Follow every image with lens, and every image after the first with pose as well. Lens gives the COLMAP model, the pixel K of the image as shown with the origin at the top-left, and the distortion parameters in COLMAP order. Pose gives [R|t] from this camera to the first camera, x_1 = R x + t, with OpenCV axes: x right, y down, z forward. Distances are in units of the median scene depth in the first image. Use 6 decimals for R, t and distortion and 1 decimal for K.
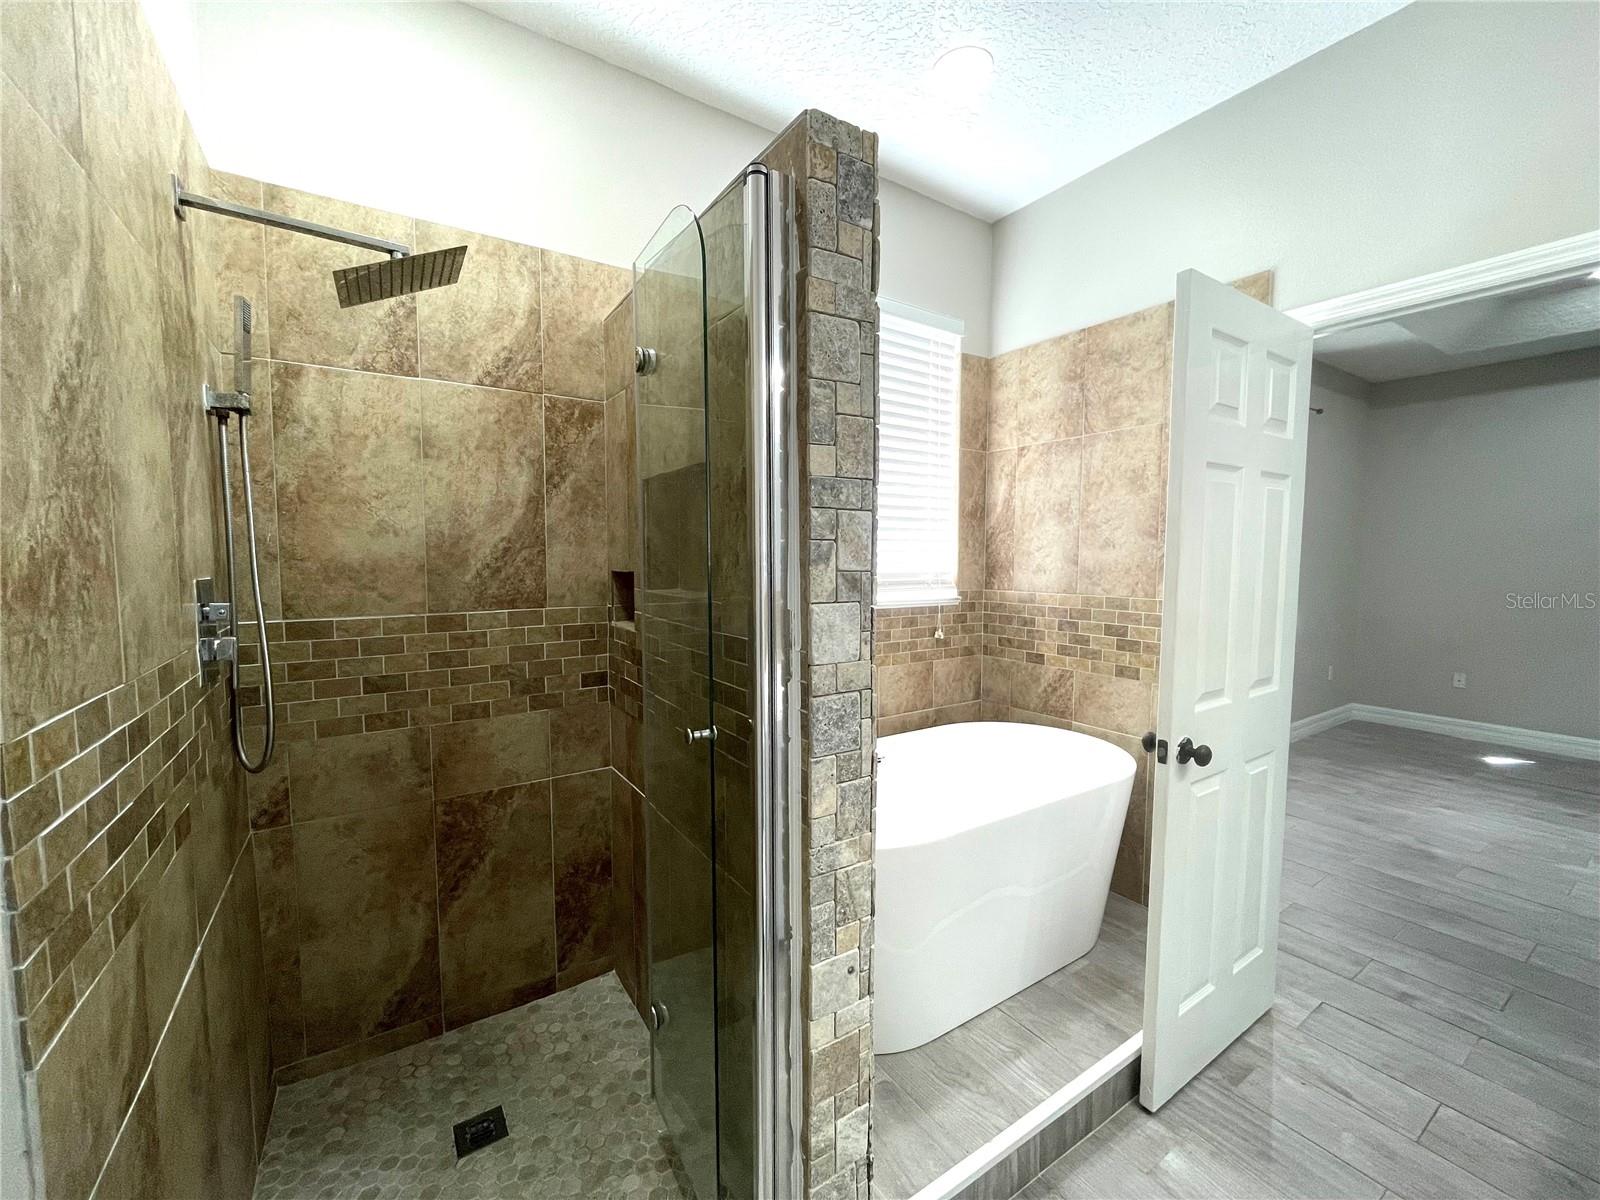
lens RADIAL K [[649.2, 0, 799.4], [0, 649.2, 598.5], [0, 0, 1]] dist [-0.003045, 0.000057]
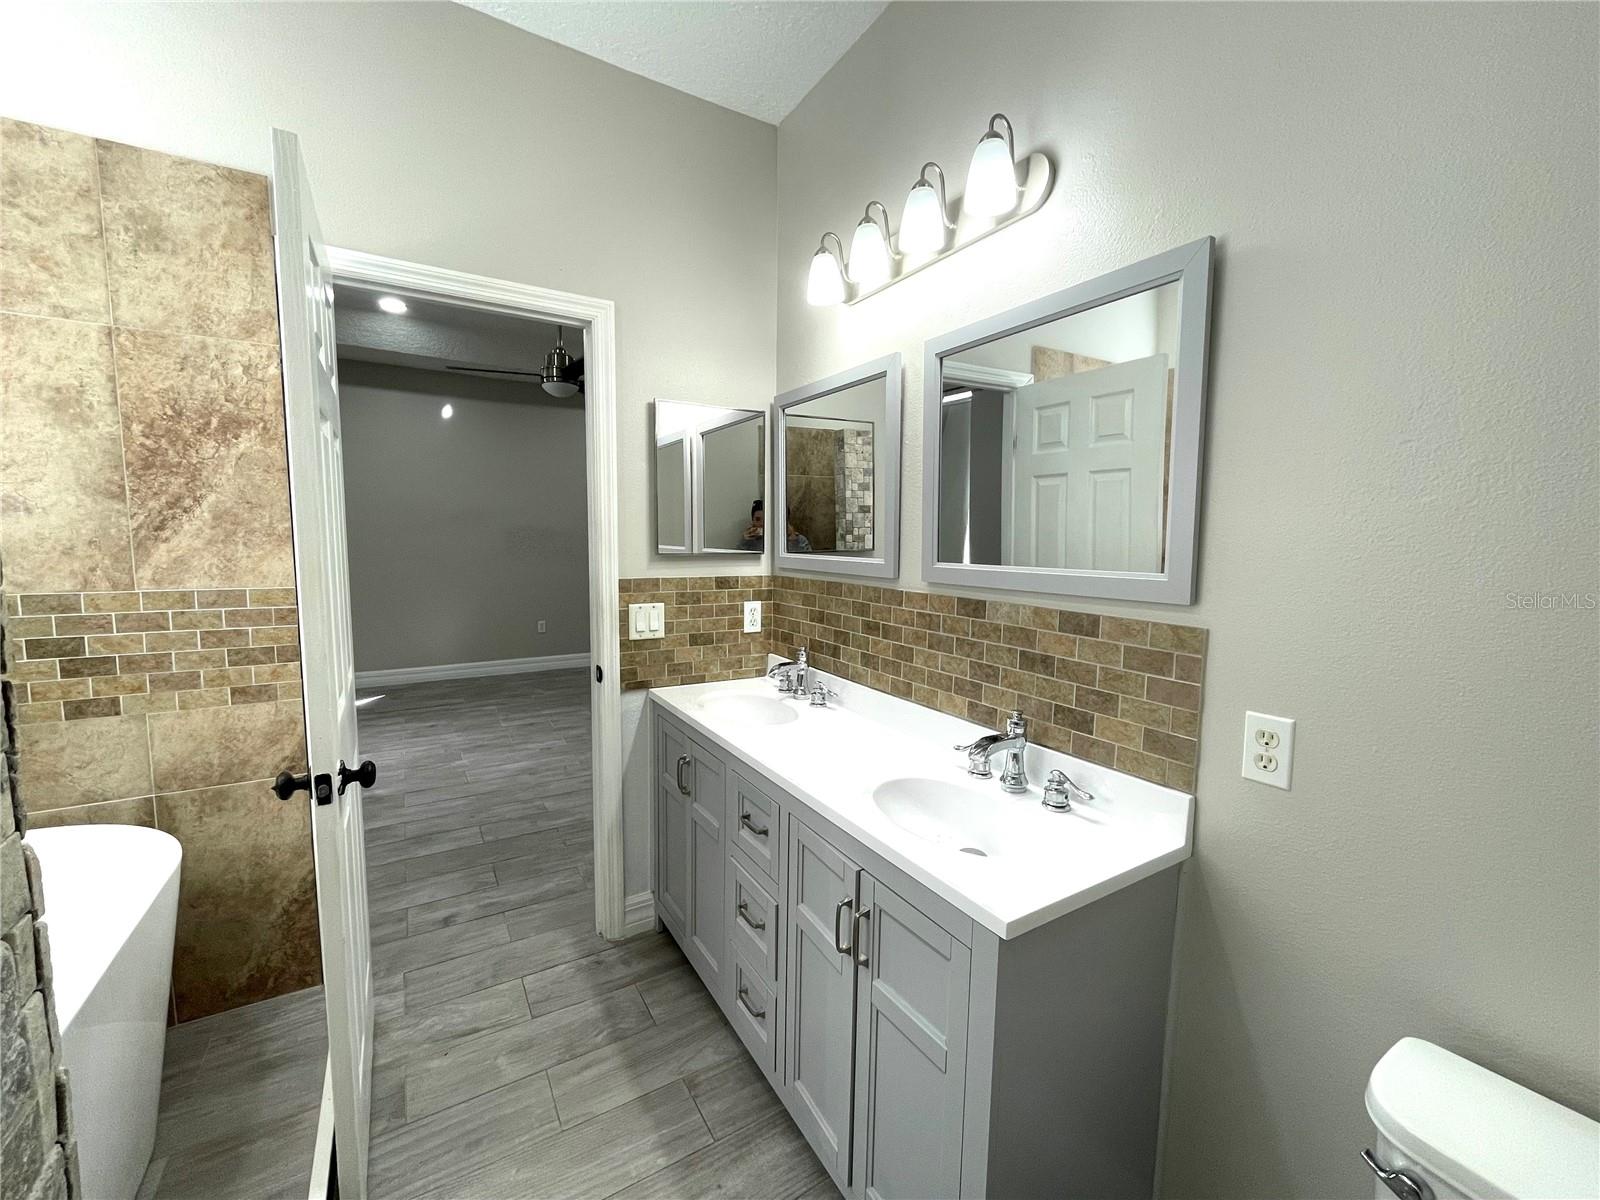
lens RADIAL K [[649.2, 0, 798.6], [0, 649.2, 600.5], [0, 0, 1]] dist [-0.003045, 0.000057]
pose [[0.037337, -0.103451, 0.993934, -0.096544], [0.055546, 0.993304, 0.101299, -0.018602], [-0.997758, 0.051427, 0.042833, 0.271662]]
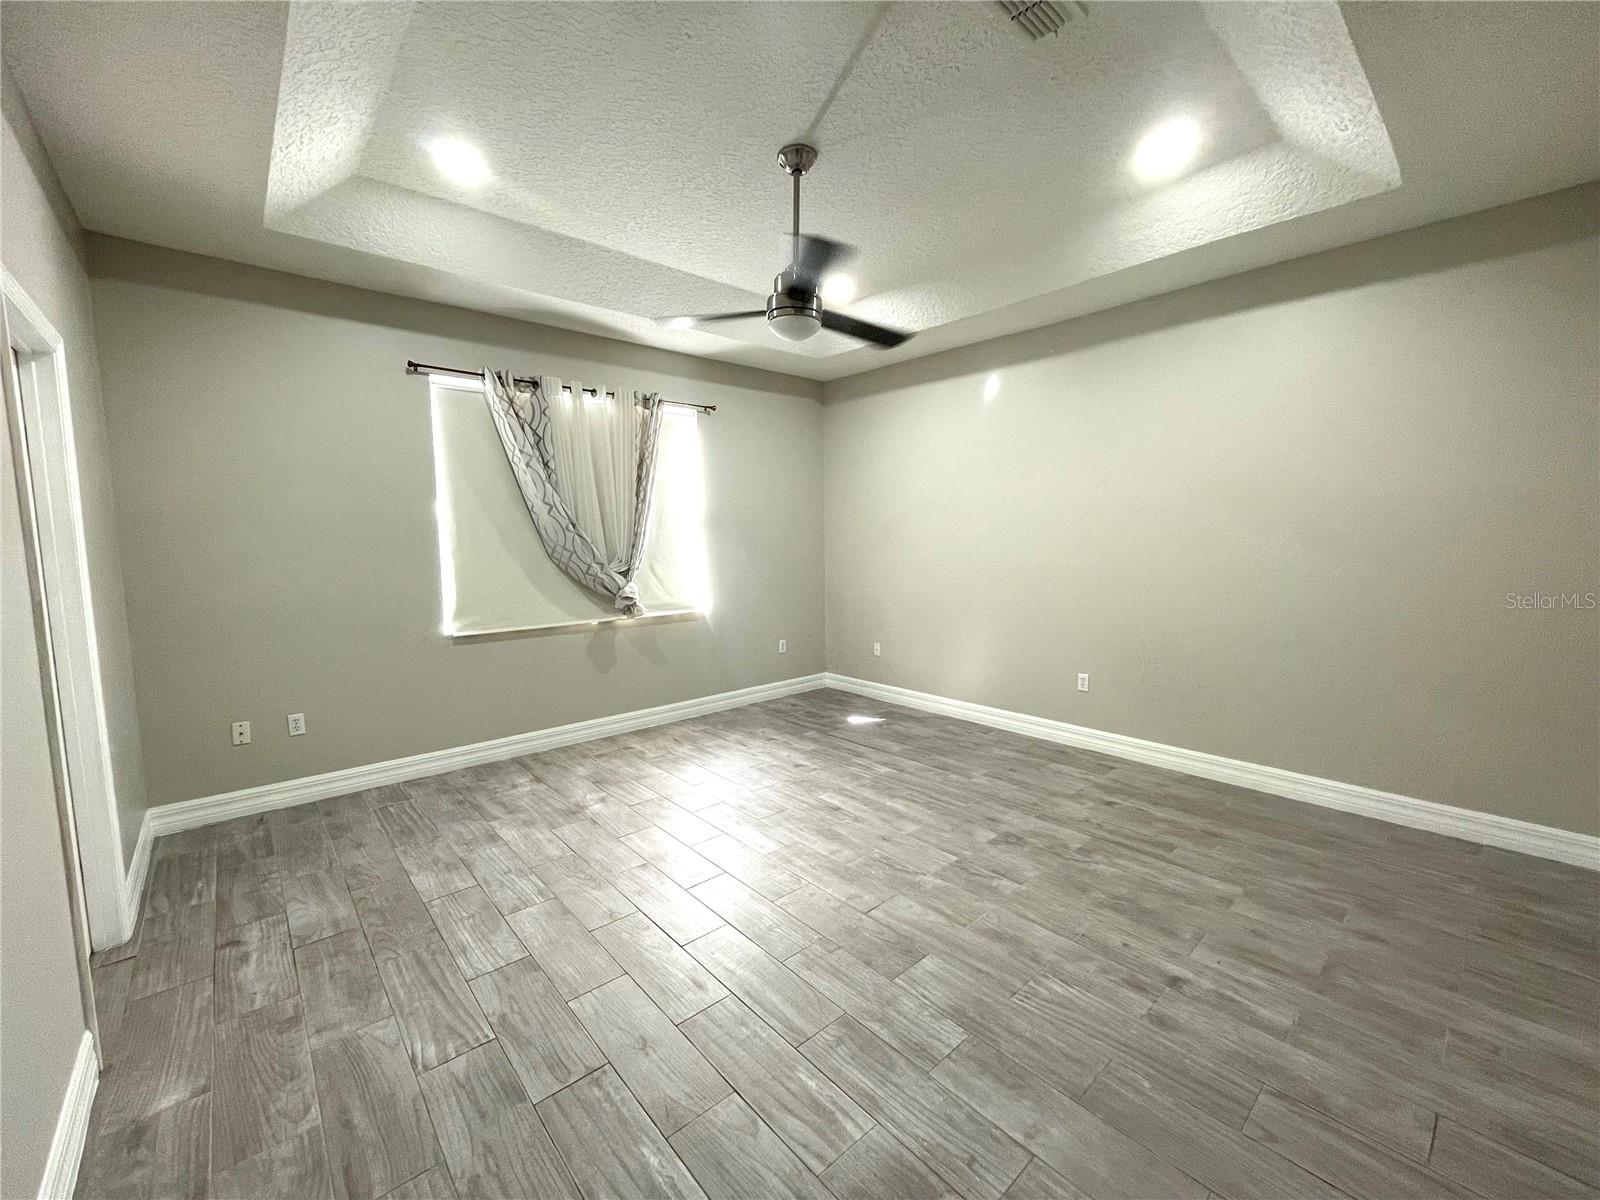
lens RADIAL K [[653.6, 0, 801.2], [0, 653.6, 601.4], [0, 0, 1]] dist [-0.003521, -0.000231]
pose [[0.989662, -0.026012, 0.141040, 1.556853], [0.021440, 0.999197, 0.033839, 0.006851], [-0.141807, -0.030465, 0.989425, -0.206762]]
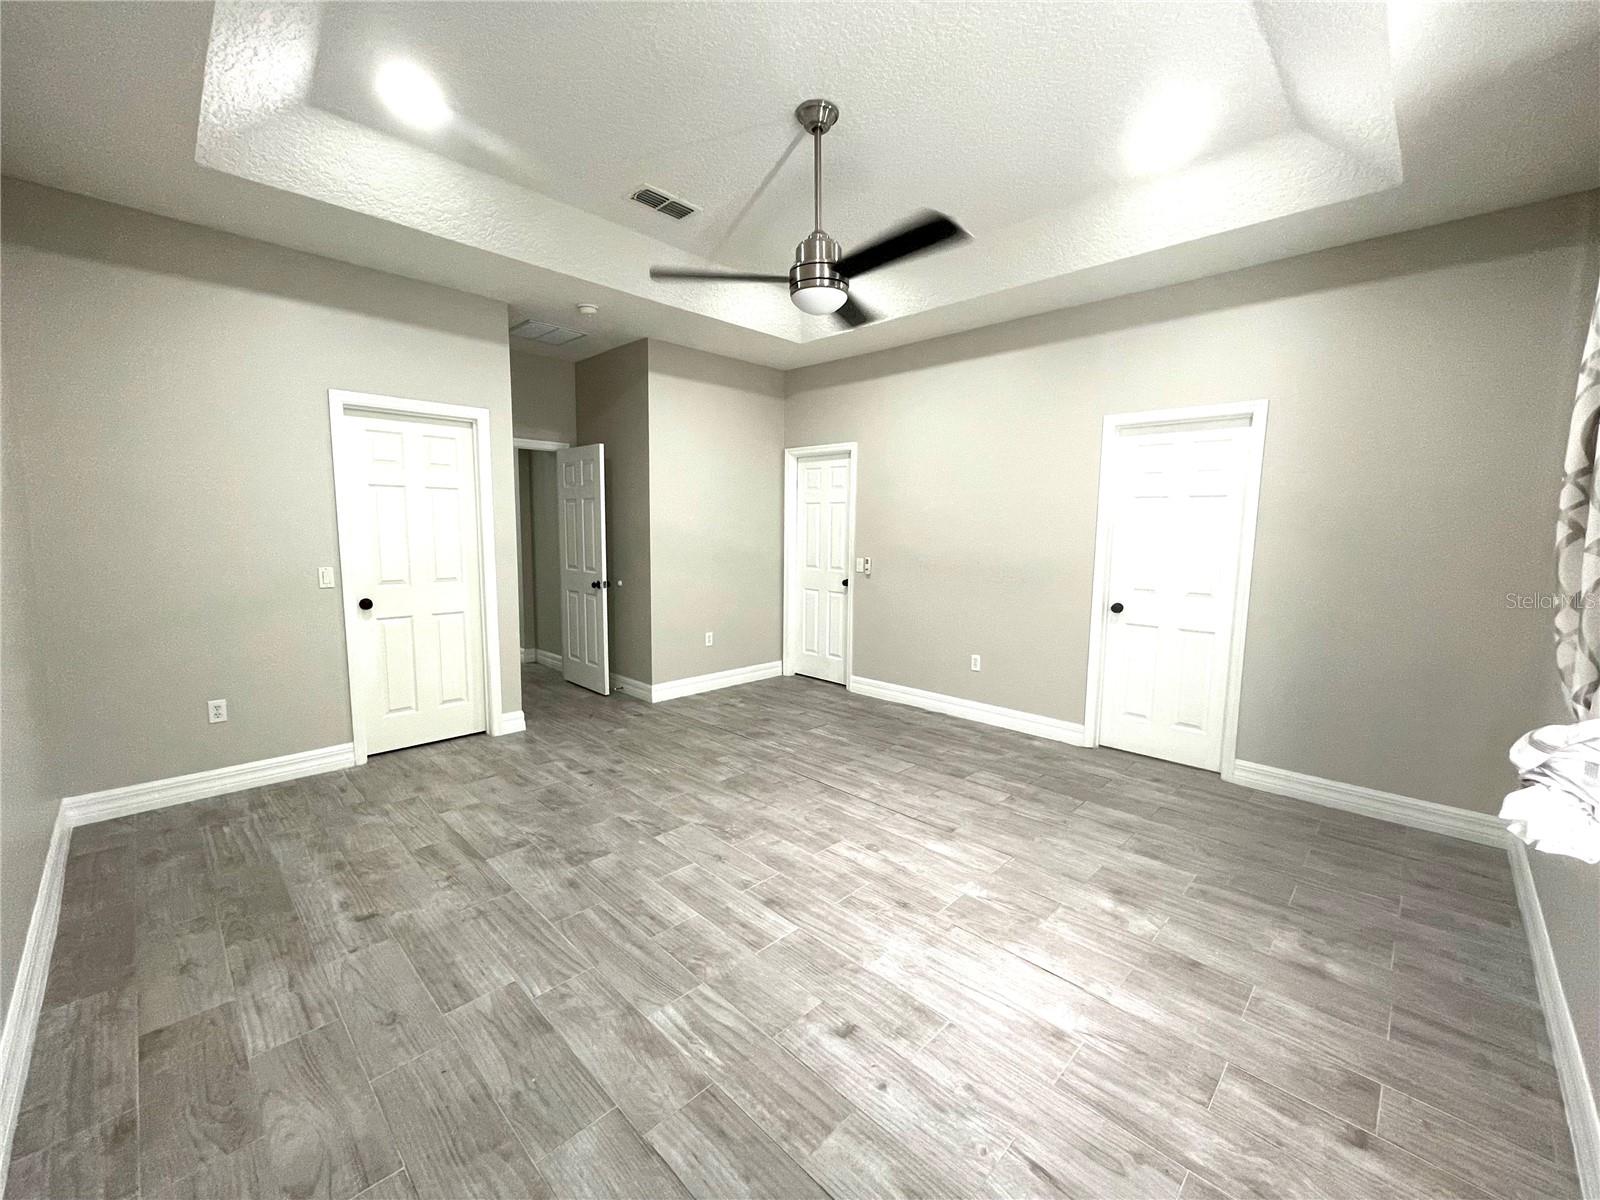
lens RADIAL K [[649.2, 0, 806.7], [0, 649.2, 593.7], [0, 0, 1]] dist [-0.003045, 0.000057]
pose [[-0.975181, 0.009118, -0.221222, 1.994482], [-0.029441, 0.984939, 0.170376, -0.147563], [0.219444, 0.172660, -0.960225, 2.125475]]
